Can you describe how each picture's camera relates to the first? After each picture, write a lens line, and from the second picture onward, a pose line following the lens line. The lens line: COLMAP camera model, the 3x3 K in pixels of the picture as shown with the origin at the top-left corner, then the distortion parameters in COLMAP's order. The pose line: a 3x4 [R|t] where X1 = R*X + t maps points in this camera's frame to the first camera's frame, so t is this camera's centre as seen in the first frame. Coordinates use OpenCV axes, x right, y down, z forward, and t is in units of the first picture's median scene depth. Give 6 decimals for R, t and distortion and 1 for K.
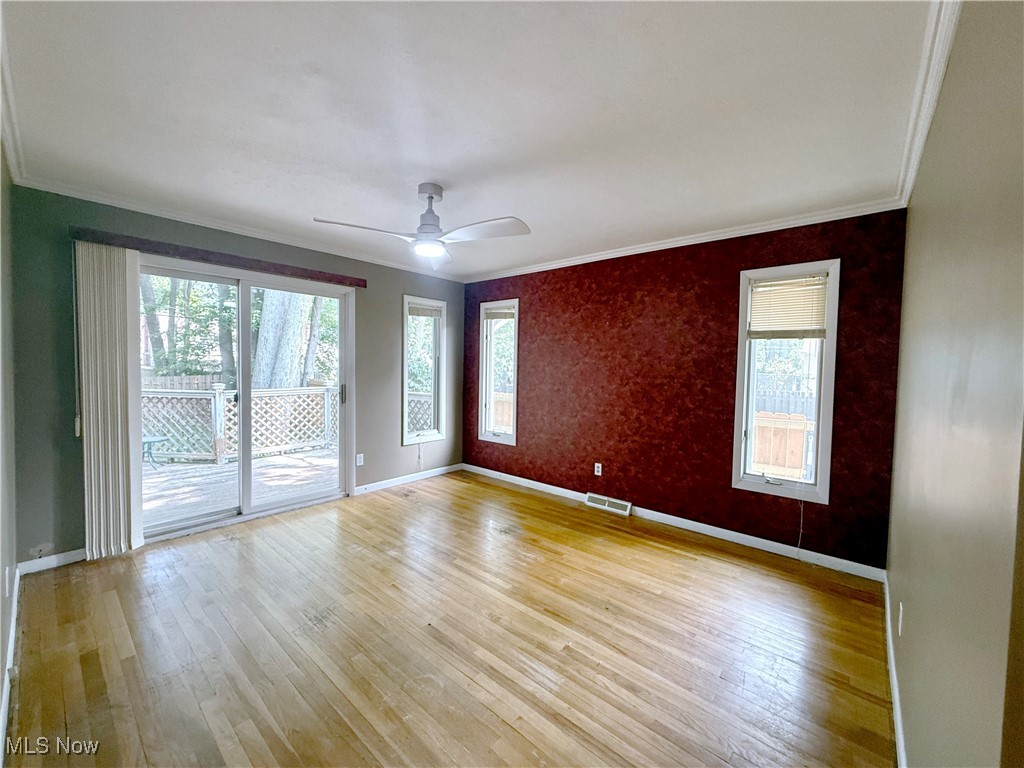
lens RADIAL K [[408.9, 0, 509.2], [0, 408.9, 383.5], [0, 0, 1]] dist [-0.001790, 0.000413]
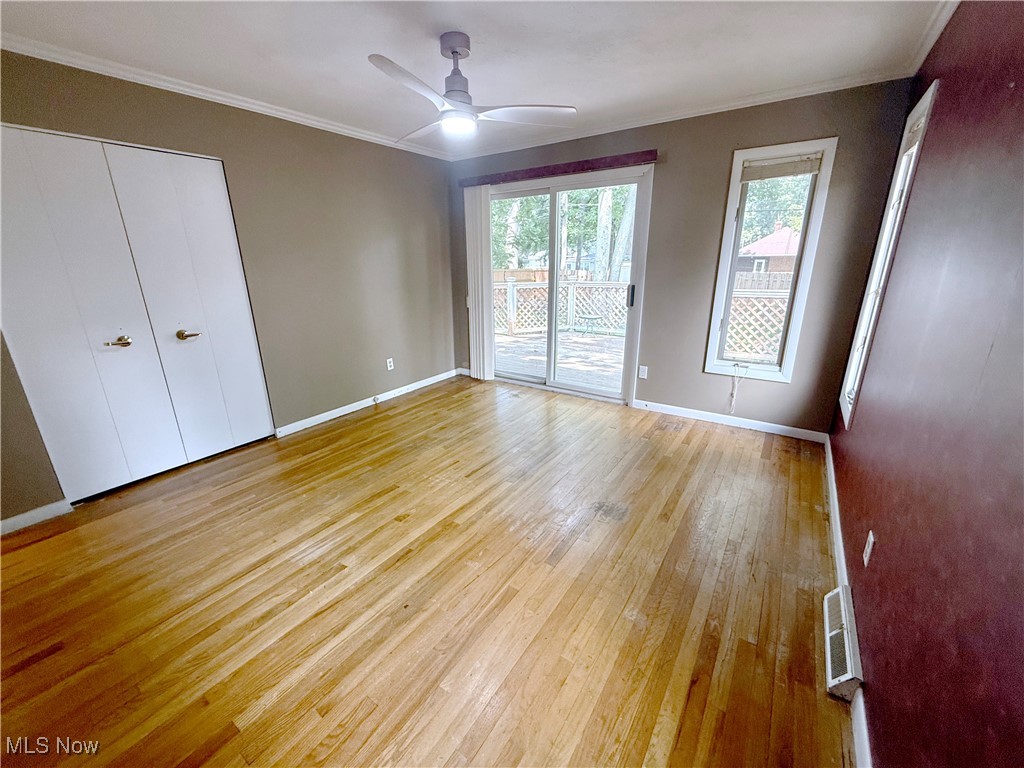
lens RADIAL K [[408.9, 0, 509.2], [0, 408.9, 383.5], [0, 0, 1]] dist [-0.001790, 0.000413]
pose [[0.117128, 0.271546, -0.955272, 0.630907], [-0.030861, 0.962423, 0.269795, -0.031595], [0.992637, -0.002120, 0.121107, 0.806505]]
